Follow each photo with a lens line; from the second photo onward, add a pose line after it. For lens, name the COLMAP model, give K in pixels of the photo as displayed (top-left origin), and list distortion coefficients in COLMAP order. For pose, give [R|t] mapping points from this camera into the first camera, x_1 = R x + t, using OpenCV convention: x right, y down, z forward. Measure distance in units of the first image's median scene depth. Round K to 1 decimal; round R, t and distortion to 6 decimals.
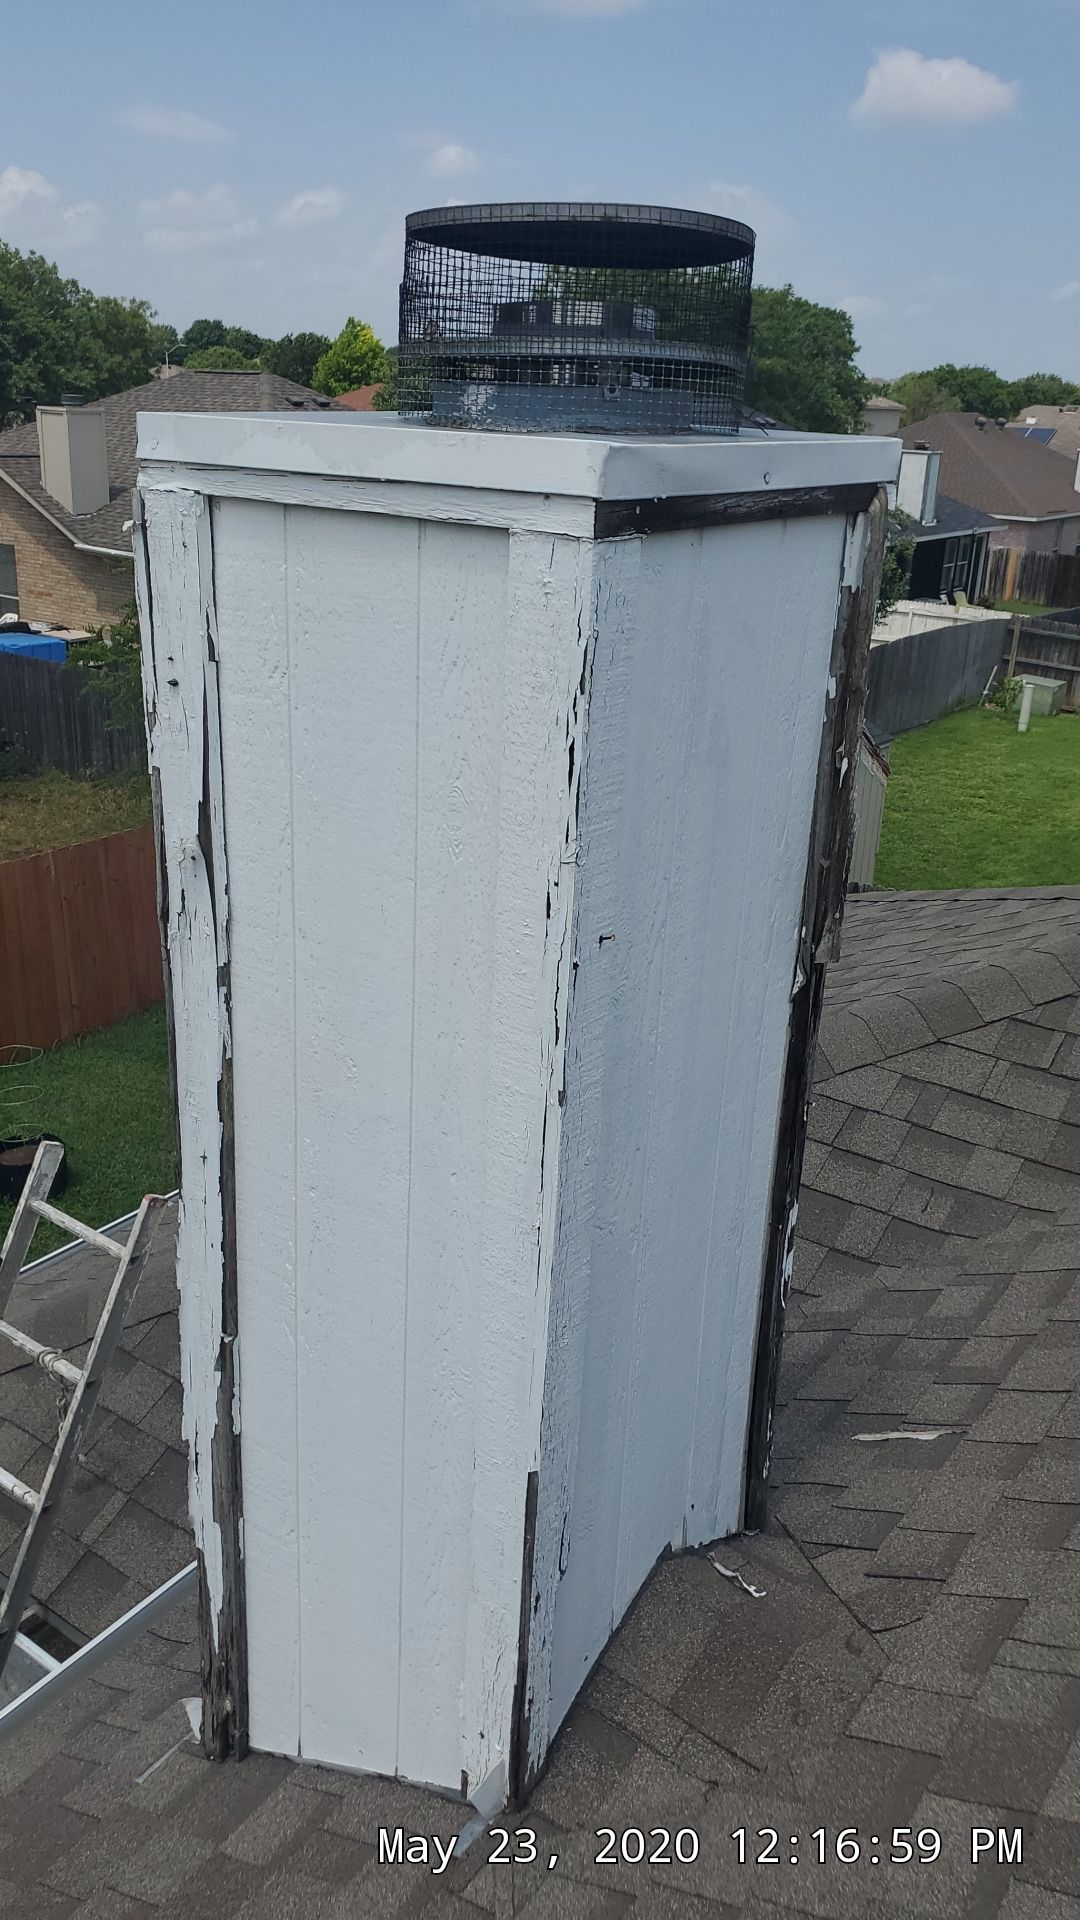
lens RADIAL K [[1467.7, 0, 539.6], [0, 1467.7, 982.1], [0, 0, 1]] dist [0.078657, -0.125239]
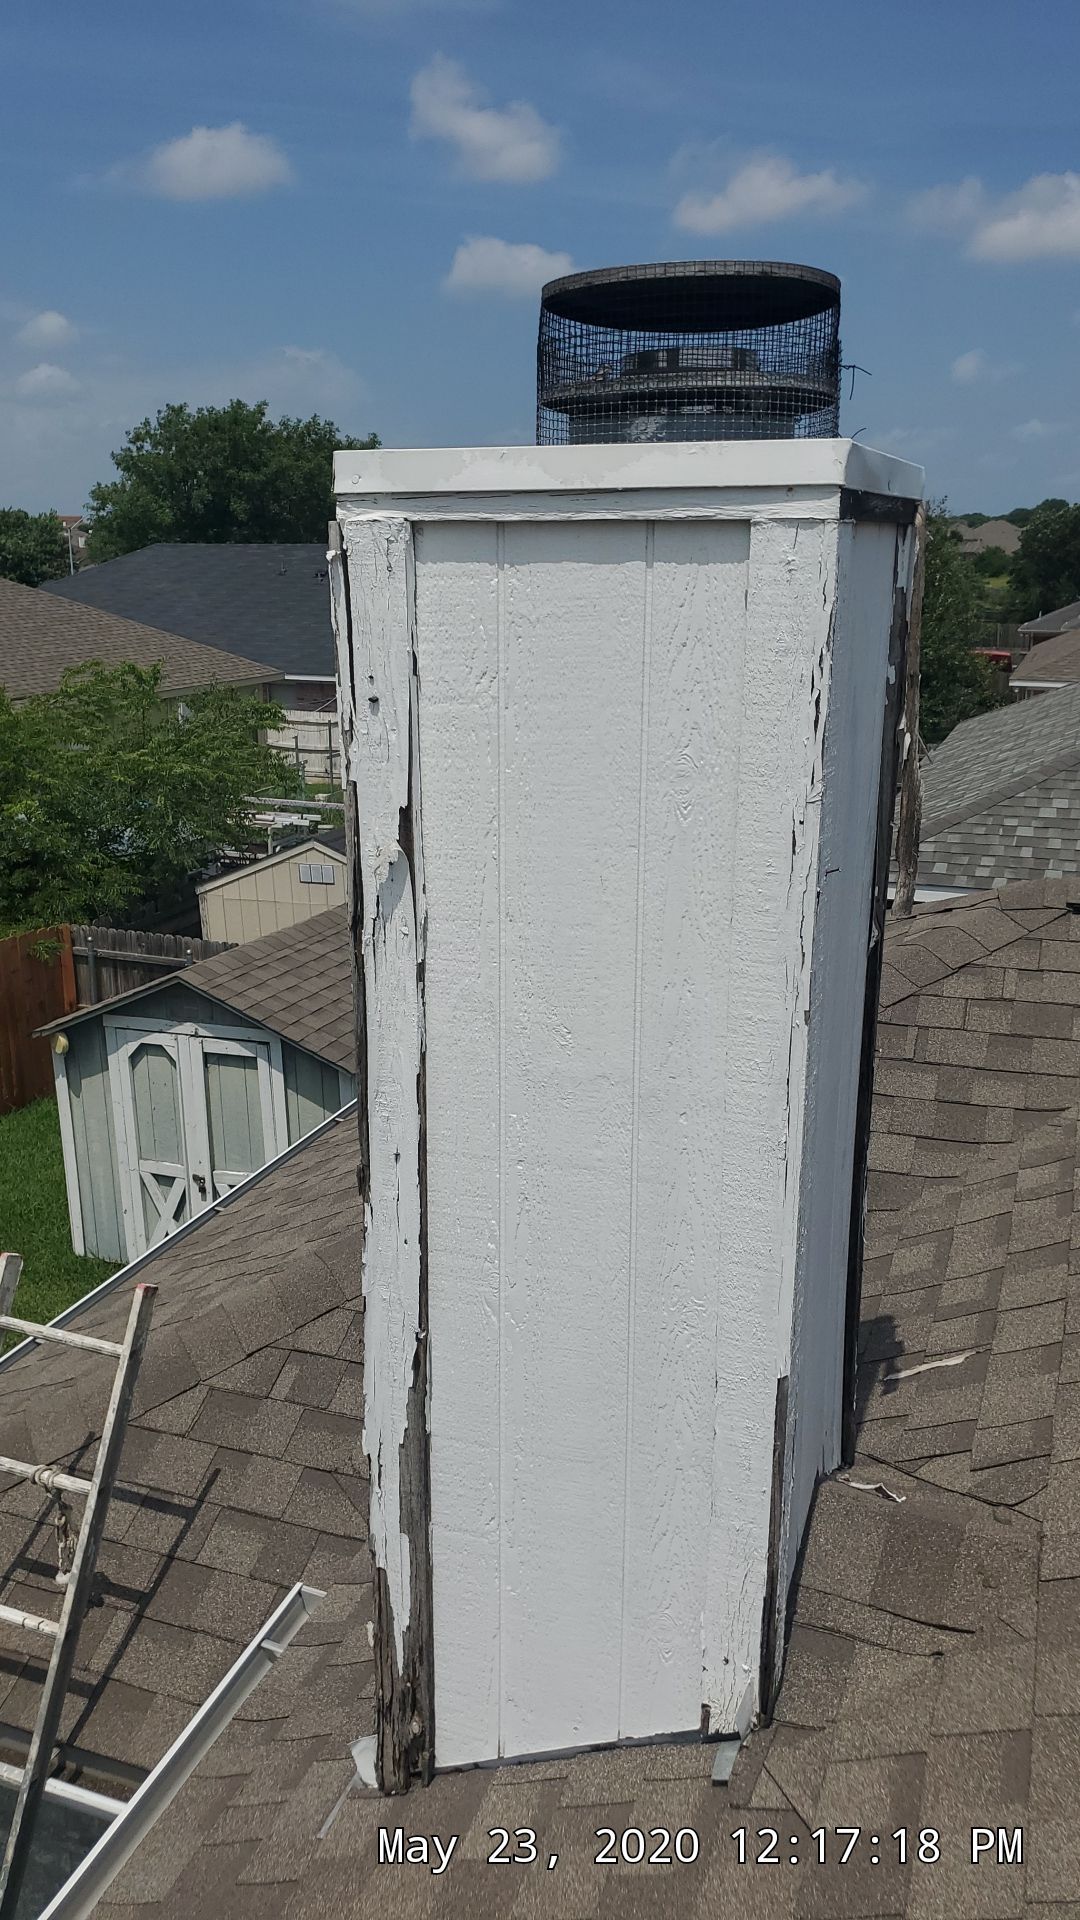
lens RADIAL K [[1467.7, 0, 539.6], [0, 1467.7, 982.1], [0, 0, 1]] dist [0.078657, -0.125239]
pose [[0.964791, -0.111873, 0.238041, -0.358342], [0.132597, 0.988489, -0.072859, 0.085624], [-0.227150, 0.101857, 0.968519, -0.045657]]
